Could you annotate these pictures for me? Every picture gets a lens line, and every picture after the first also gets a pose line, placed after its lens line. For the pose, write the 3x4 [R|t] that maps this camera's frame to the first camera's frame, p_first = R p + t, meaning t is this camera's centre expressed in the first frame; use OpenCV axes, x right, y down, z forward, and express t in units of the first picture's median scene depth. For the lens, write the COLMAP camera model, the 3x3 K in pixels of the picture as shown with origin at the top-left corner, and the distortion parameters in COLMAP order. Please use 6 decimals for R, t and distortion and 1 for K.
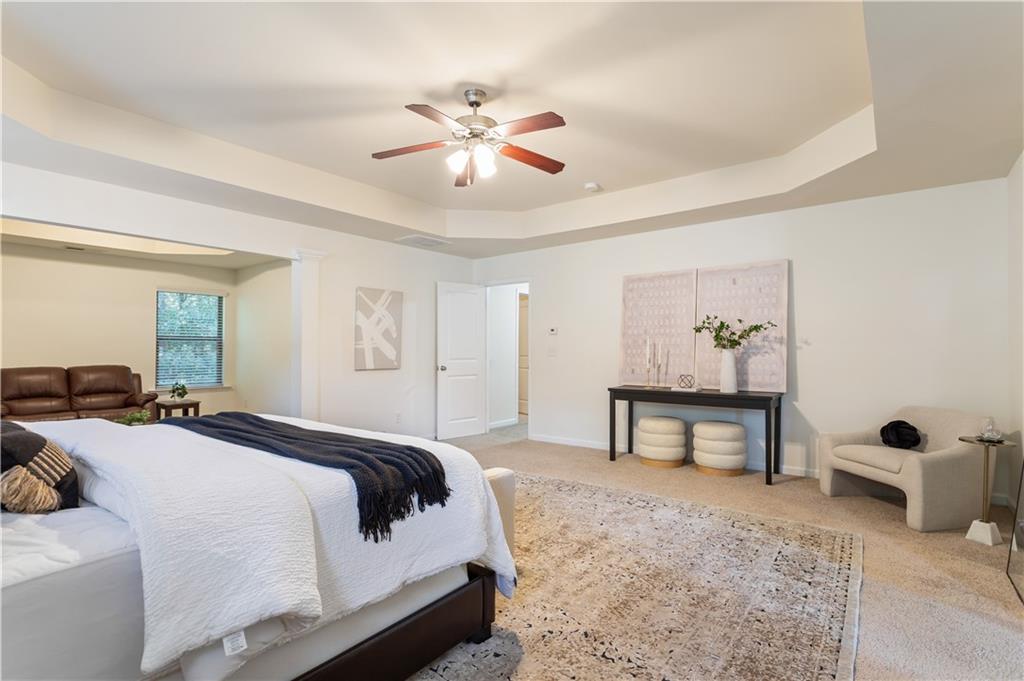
lens RADIAL K [[481.0, 0, 511.9], [0, 481.0, 347.9], [0, 0, 1]] dist [0.001276, -0.000077]
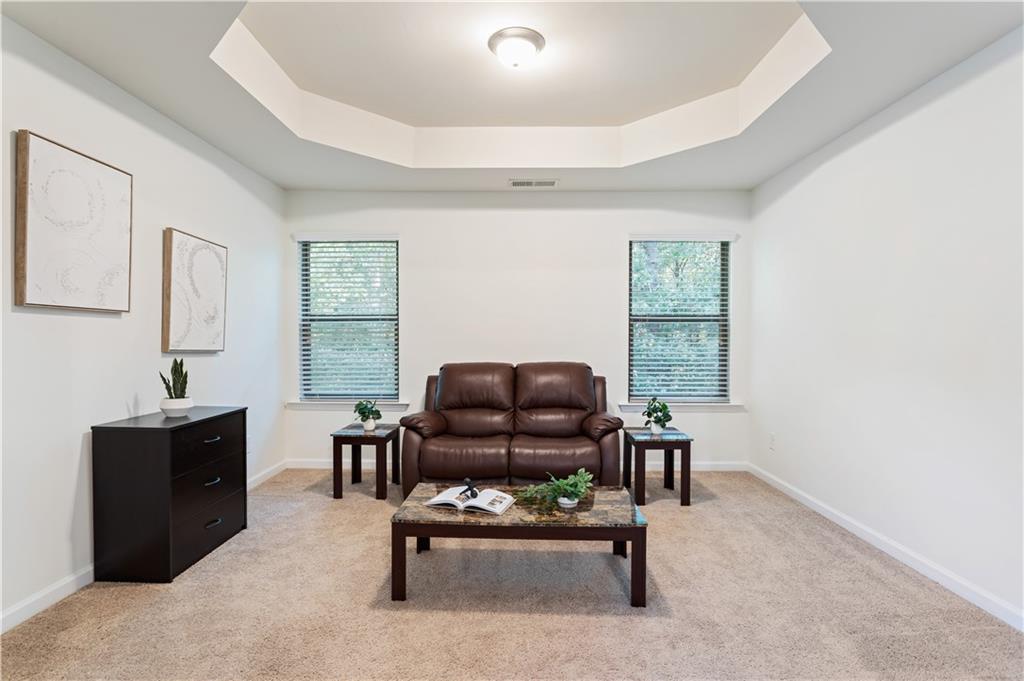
lens RADIAL K [[518.8, 0, 511.5], [0, 518.8, 339.0], [0, 0, 1]] dist [0.001219, 0.000035]
pose [[0.608944, 0.000226, -0.793214, -0.333397], [0.005493, 0.999975, 0.004501, 0.002368], [0.793195, -0.007098, 0.608927, 0.520744]]
